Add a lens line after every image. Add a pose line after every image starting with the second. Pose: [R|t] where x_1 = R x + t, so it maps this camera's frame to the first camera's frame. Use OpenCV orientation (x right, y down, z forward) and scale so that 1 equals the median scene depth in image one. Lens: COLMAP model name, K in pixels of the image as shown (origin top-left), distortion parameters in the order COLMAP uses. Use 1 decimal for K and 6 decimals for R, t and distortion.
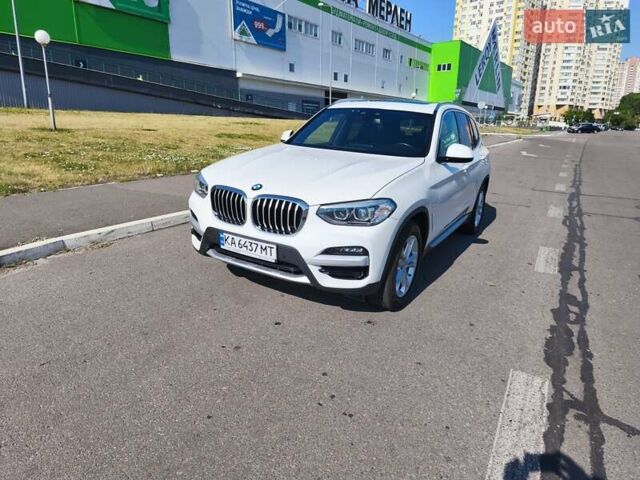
lens RADIAL K [[425.1, 0, 318.3], [0, 425.1, 233.5], [0, 0, 1]] dist [0.078217, -0.063901]
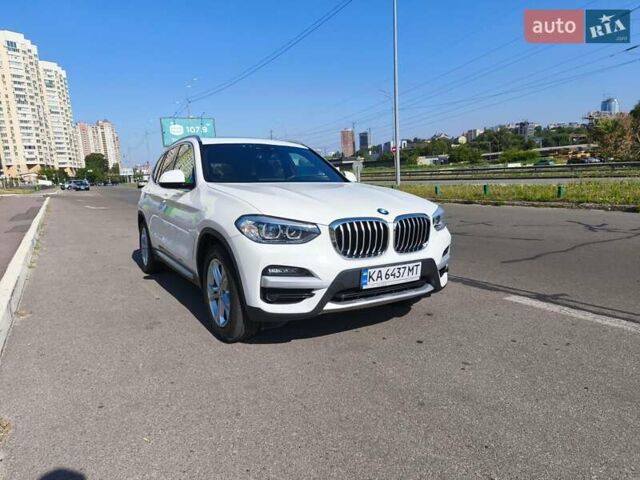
lens RADIAL K [[425.1, 0, 316.9], [0, 425.1, 236.0], [0, 0, 1]] dist [0.078217, -0.063901]
pose [[0.460139, -0.170424, 0.871337, -0.559212], [0.278001, 0.959710, 0.040901, -0.072639], [-0.843201, 0.223412, 0.488978, 0.355156]]
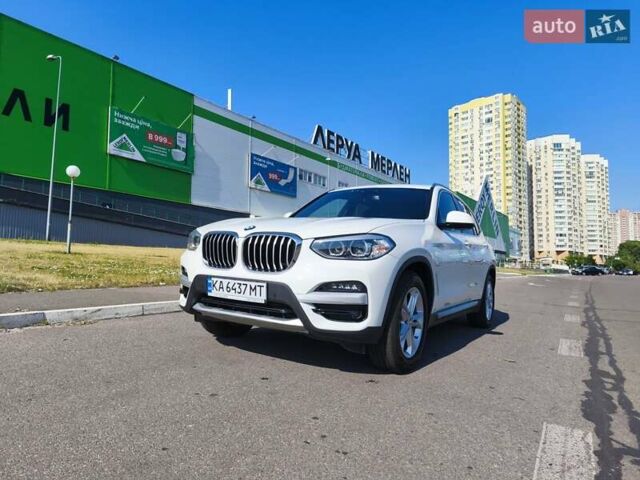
lens RADIAL K [[425.1, 0, 320.5], [0, 425.1, 239.7], [0, 0, 1]] dist [0.078217, -0.063901]
pose [[0.999885, 0.001415, -0.015112, 0.016164], [-0.006072, 0.949773, -0.312882, 0.115488], [0.013910, 0.312938, 0.949672, 0.049568]]
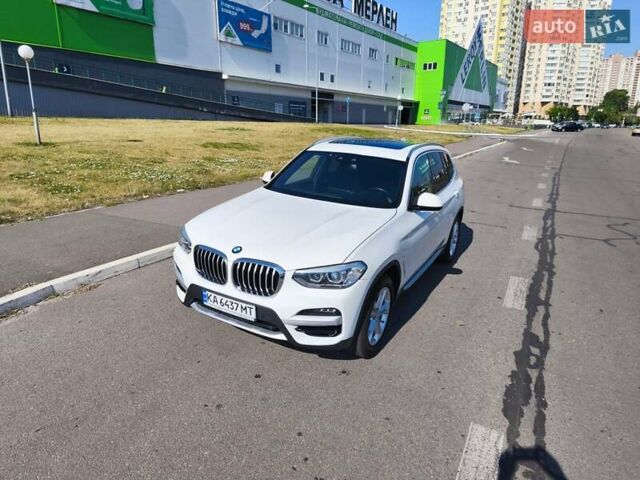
lens RADIAL K [[425.1, 0, 315.1], [0, 425.1, 235.1], [0, 0, 1]] dist [0.078217, -0.063901]
pose [[0.999781, -0.009307, 0.018750, 0.016768], [0.009078, 0.999884, 0.012254, -0.083016], [-0.018862, -0.012082, 0.999749, -0.037399]]
